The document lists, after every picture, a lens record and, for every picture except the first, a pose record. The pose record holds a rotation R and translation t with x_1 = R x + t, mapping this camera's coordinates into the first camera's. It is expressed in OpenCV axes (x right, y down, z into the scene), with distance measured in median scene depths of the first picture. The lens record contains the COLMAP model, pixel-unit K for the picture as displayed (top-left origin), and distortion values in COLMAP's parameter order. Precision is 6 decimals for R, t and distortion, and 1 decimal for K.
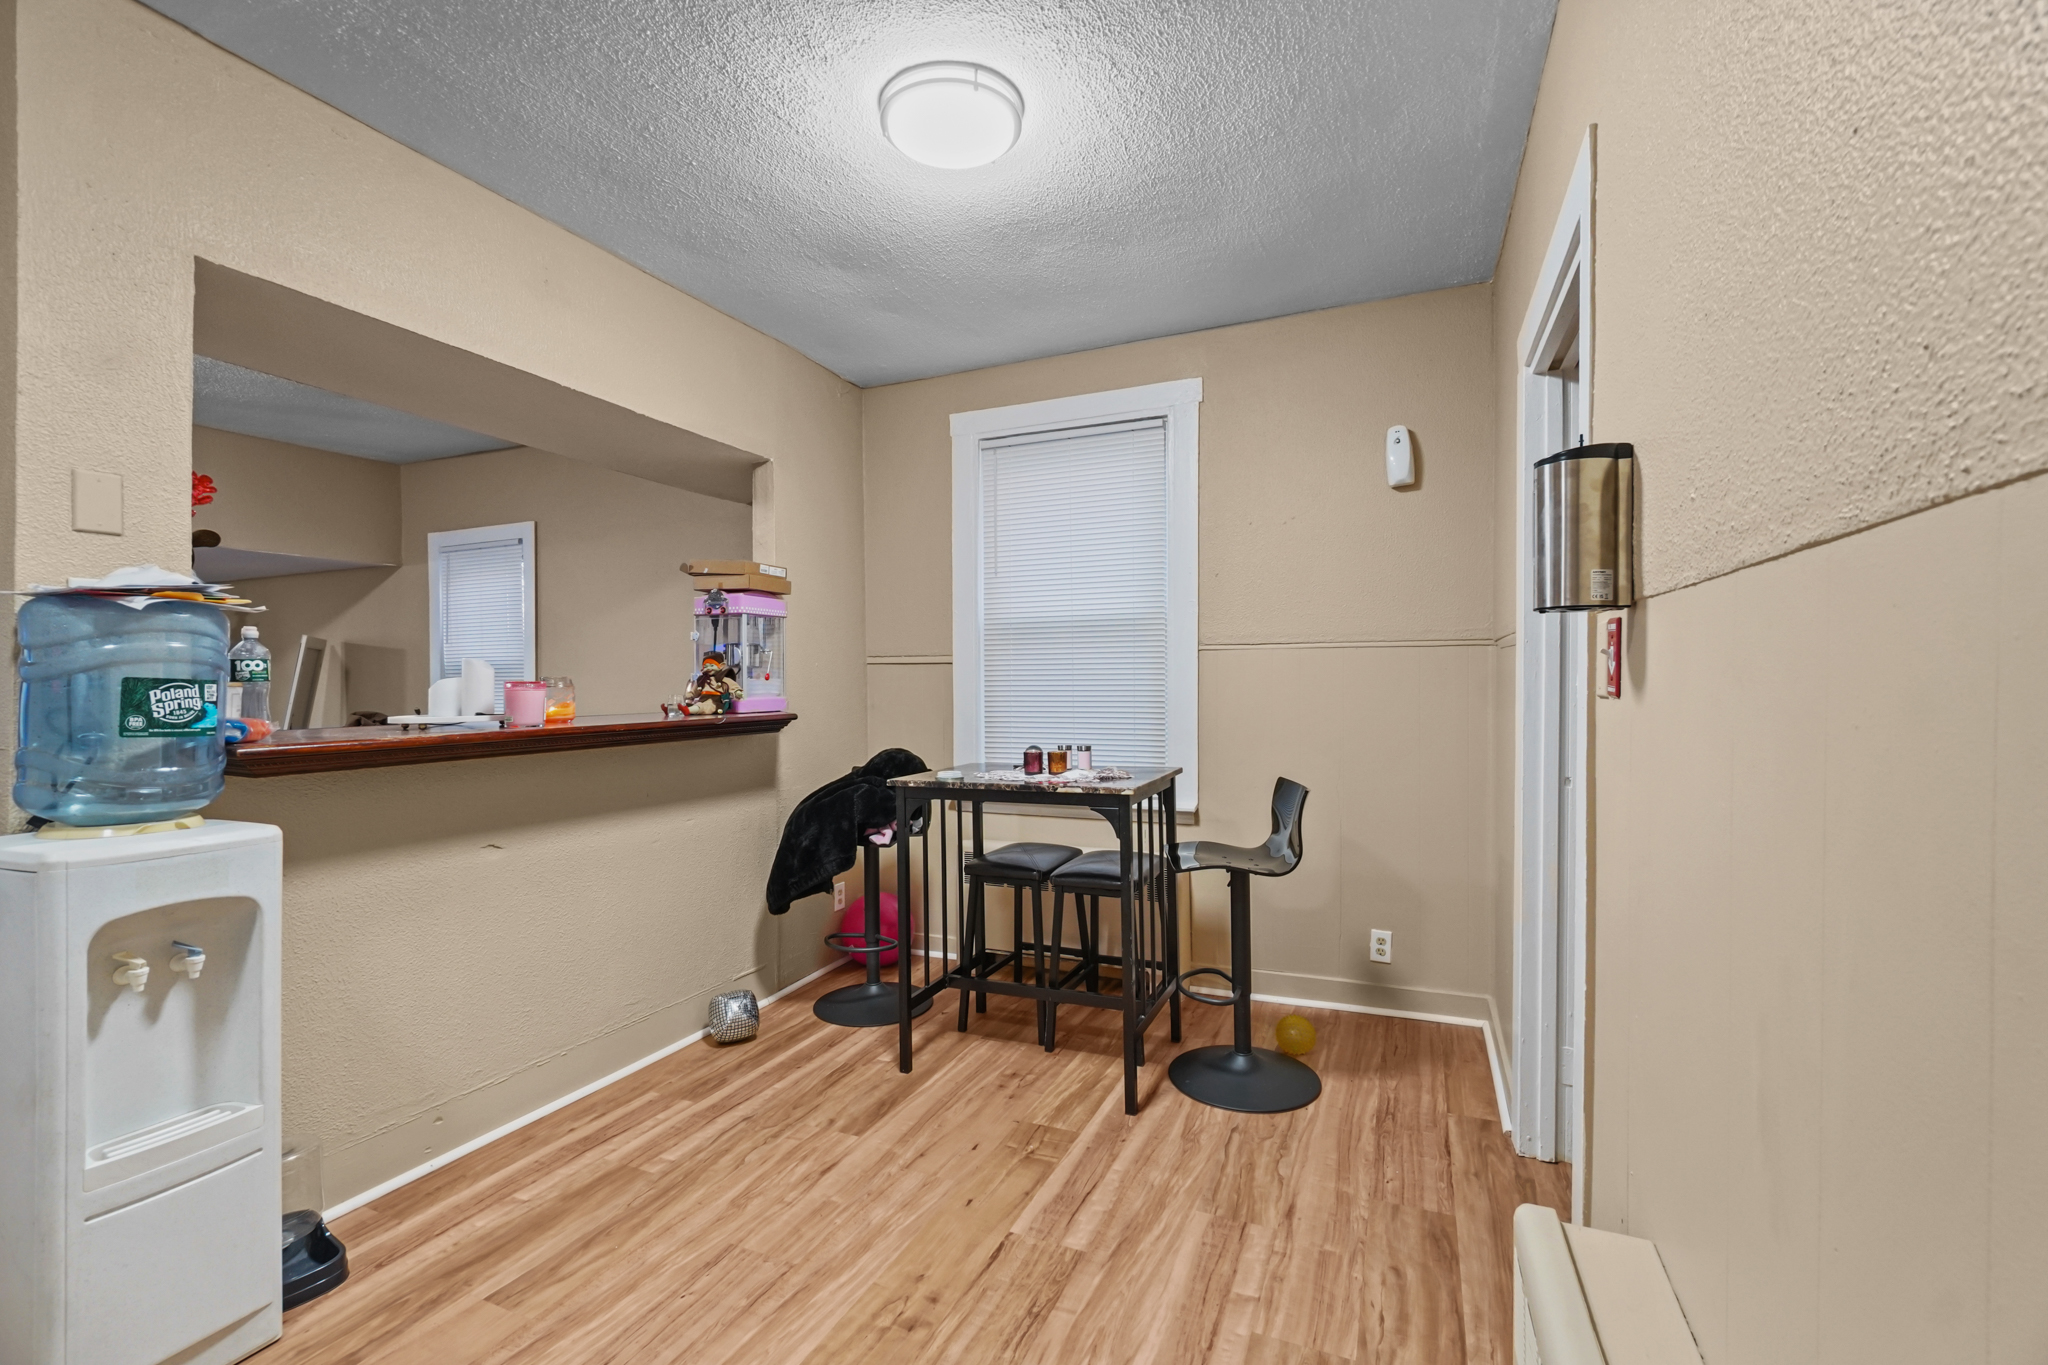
lens RADIAL K [[873.2, 0, 1024.0], [0, 873.2, 682.5], [0, 0, 1]] dist [0.000079, 0.000081]
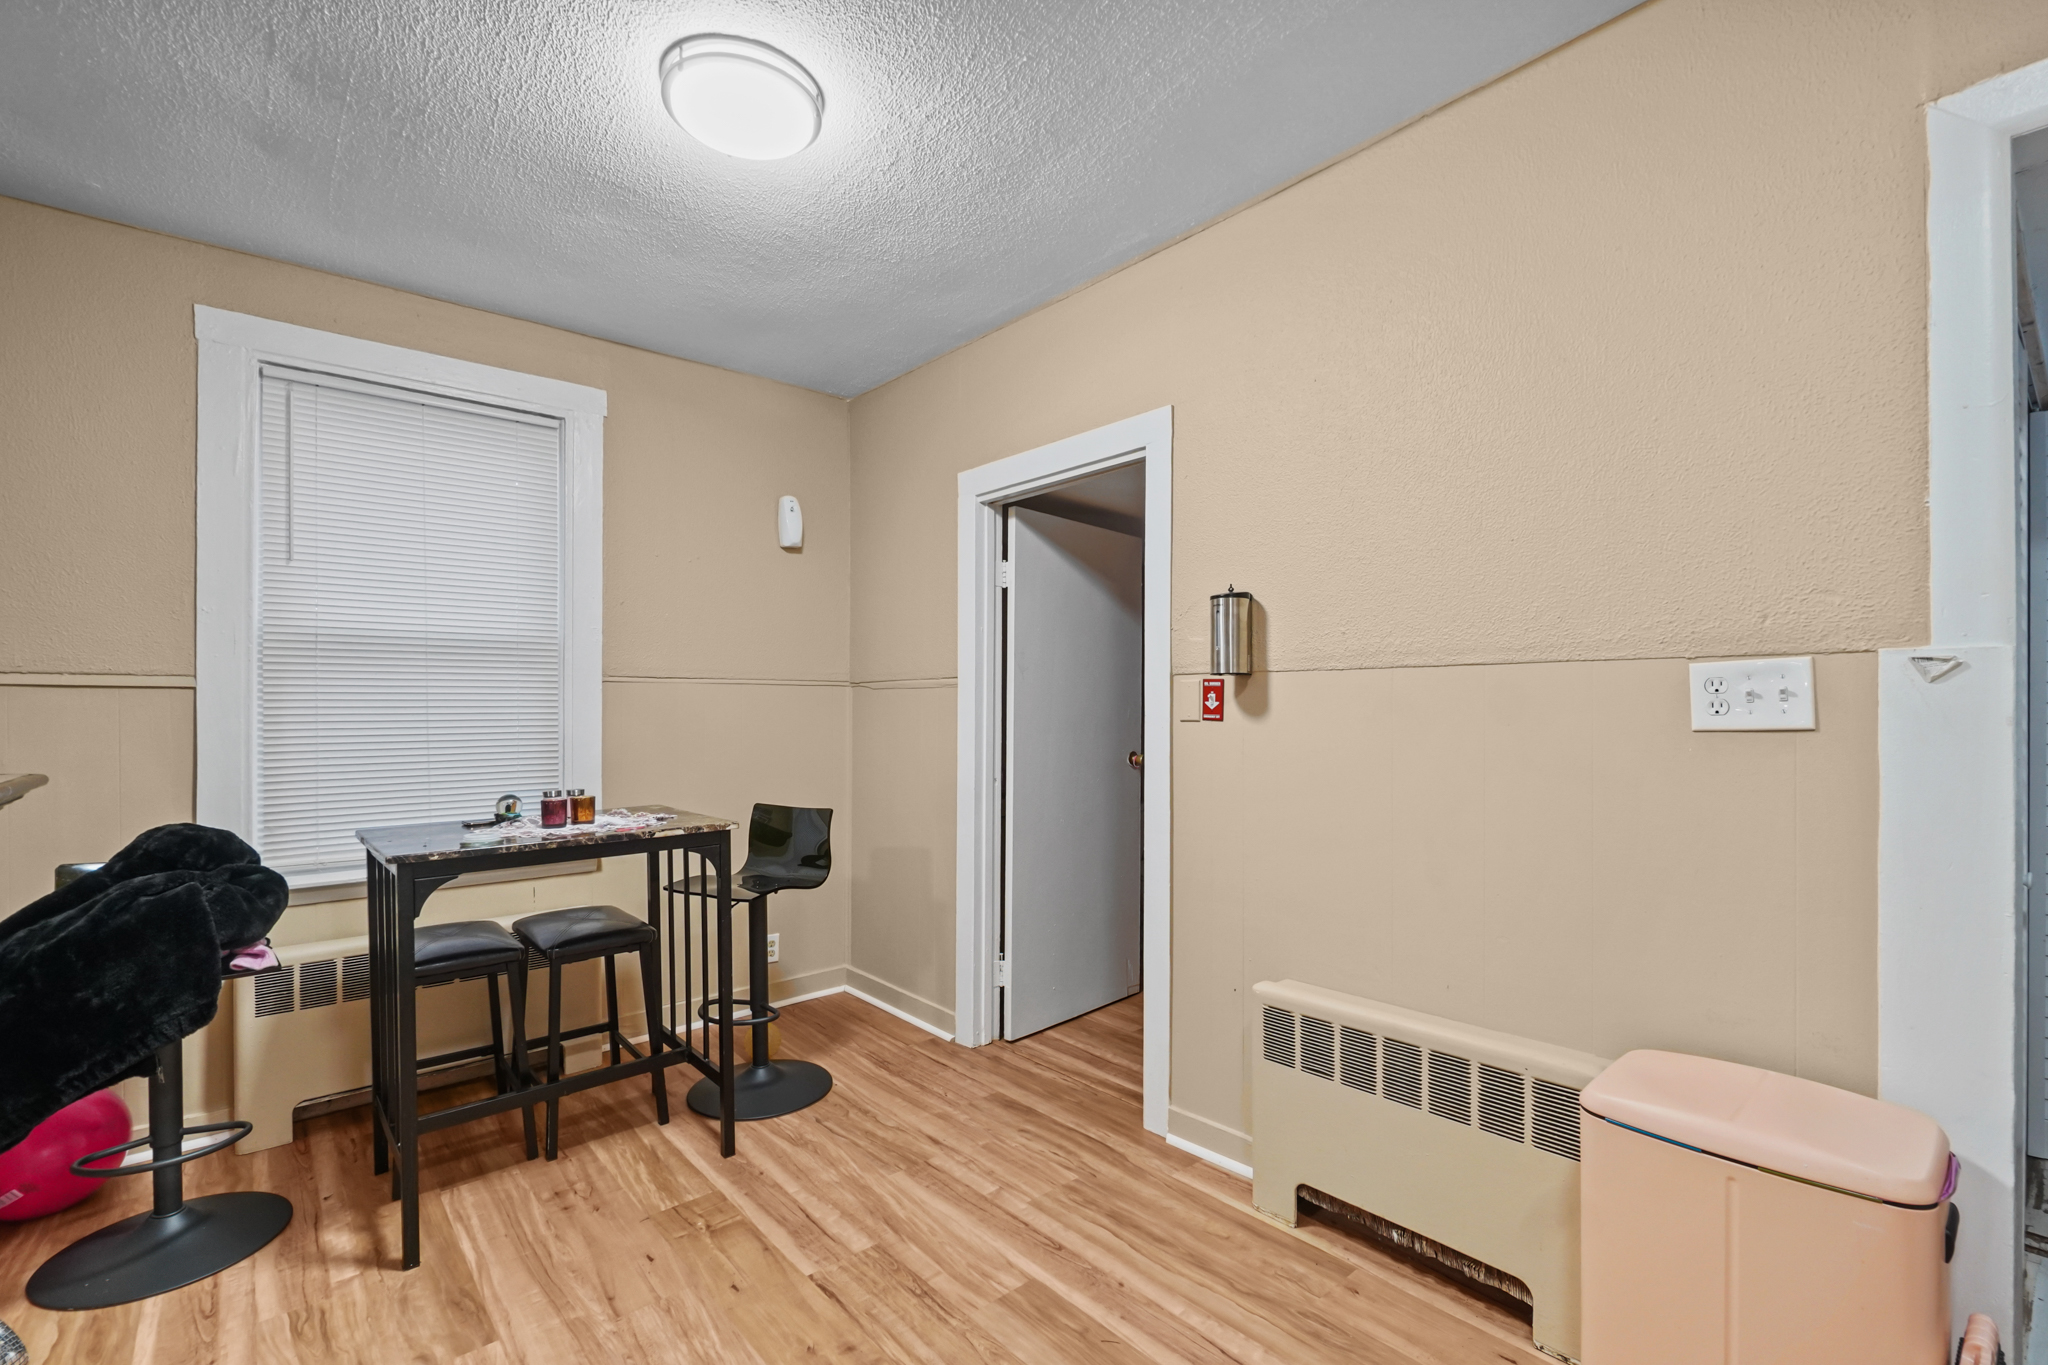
lens RADIAL K [[905.0, 0, 977.8], [0, 905.0, 702.6], [0, 0, 1]] dist [-0.002986, -0.000381]
pose [[0.449031, 0.010891, 0.893450, -0.667118], [0.003781, 0.999894, -0.014089, 0.000592], [-0.893508, 0.009704, 0.448942, 0.290456]]
